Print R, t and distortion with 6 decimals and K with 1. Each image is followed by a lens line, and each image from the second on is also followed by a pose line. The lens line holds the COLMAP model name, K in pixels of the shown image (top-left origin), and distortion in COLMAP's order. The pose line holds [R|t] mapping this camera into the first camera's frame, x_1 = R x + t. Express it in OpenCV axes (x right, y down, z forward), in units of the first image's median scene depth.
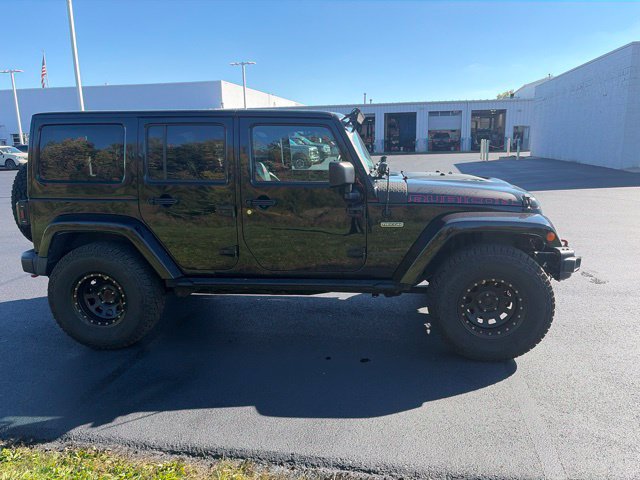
lens RADIAL K [[493.9, 0, 320.9], [0, 493.9, 242.8], [0, 0, 1]] dist [0.025106, -0.000069]
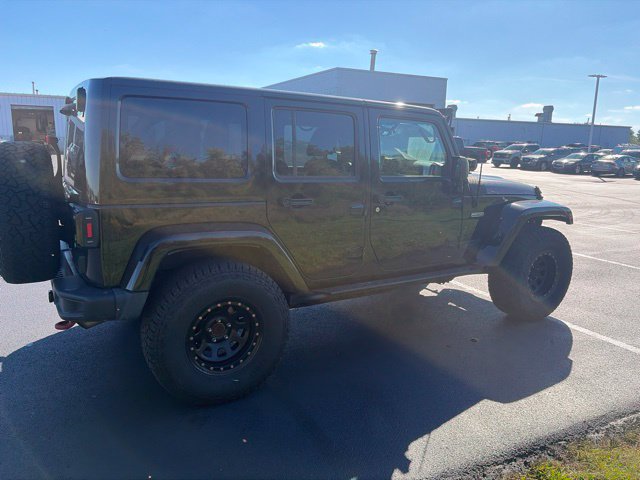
lens RADIAL K [[493.9, 0, 320.0], [0, 493.9, 238.3], [0, 0, 1]] dist [0.025106, -0.000069]
pose [[0.791573, -0.082279, 0.605511, -0.789034], [0.090752, 0.995734, 0.016665, -0.032904], [-0.604299, 0.041760, 0.795663, 0.316427]]
